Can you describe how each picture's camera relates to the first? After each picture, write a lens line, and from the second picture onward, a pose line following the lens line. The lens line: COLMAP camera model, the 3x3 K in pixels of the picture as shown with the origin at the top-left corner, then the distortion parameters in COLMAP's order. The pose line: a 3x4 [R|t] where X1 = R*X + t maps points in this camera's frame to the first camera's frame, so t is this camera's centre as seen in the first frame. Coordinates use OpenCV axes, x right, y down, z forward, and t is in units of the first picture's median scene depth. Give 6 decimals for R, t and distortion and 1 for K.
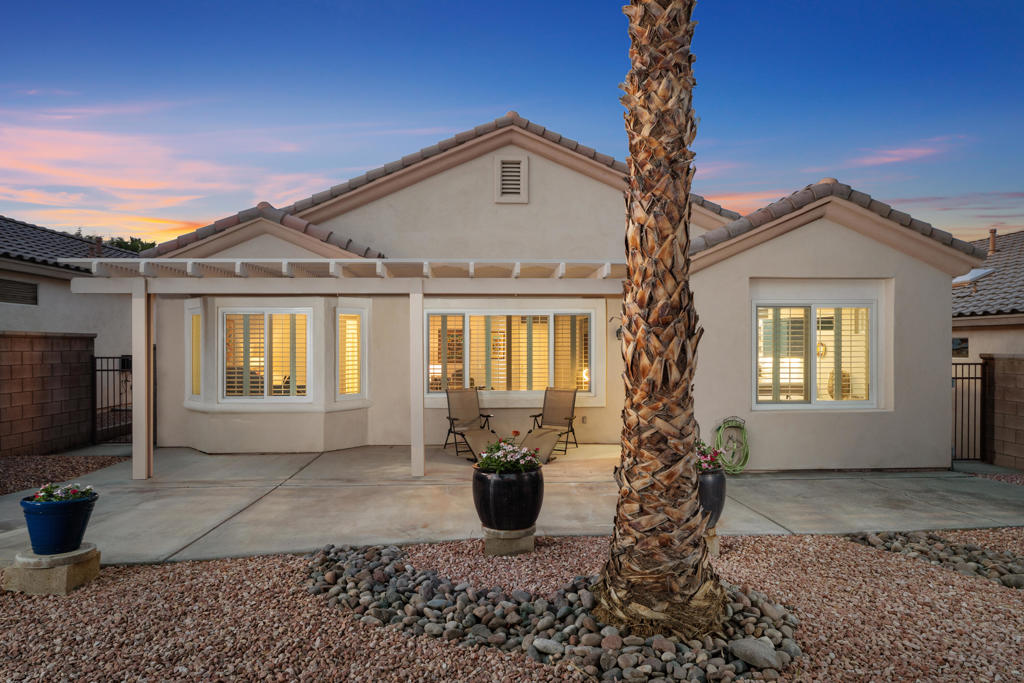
lens RADIAL K [[589.1, 0, 512.0], [0, 589.1, 342.9], [0, 0, 1]] dist [-0.002621, 0.000595]
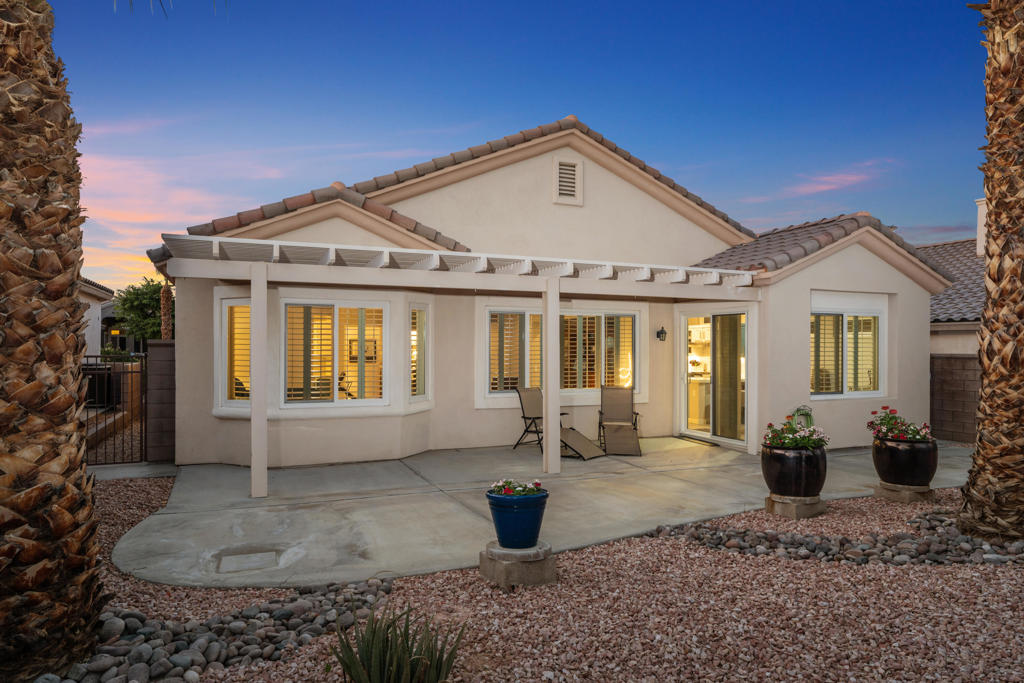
lens RADIAL K [[642.7, 0, 512.3], [0, 642.7, 344.5], [0, 0, 1]] dist [0.004710, 0.000335]
pose [[0.935992, 0.008356, 0.351921, -0.501323], [-0.007218, 0.999964, -0.004544, 0.009829], [-0.351946, 0.001713, 0.936019, -0.003632]]
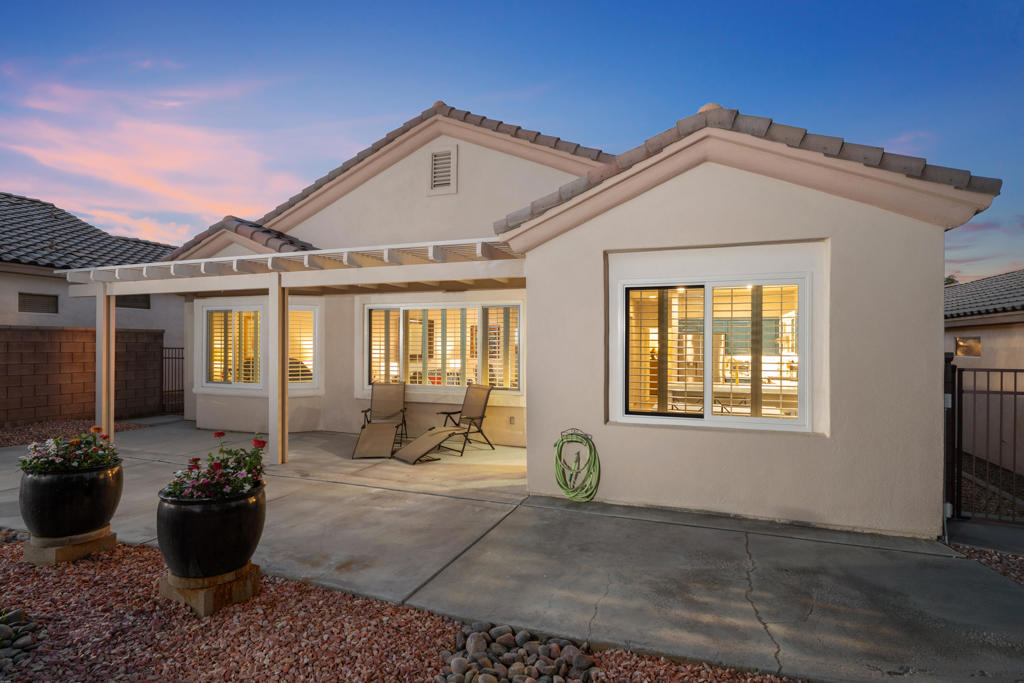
lens RADIAL K [[509.1, 0, 513.1], [0, 509.1, 343.6], [0, 0, 1]] dist [0.005668, 0.000158]
pose [[0.917431, 0.005953, -0.397851, 0.470014], [-0.005752, 0.999982, 0.001698, 0.008527], [0.397854, 0.000731, 0.917449, 0.280918]]
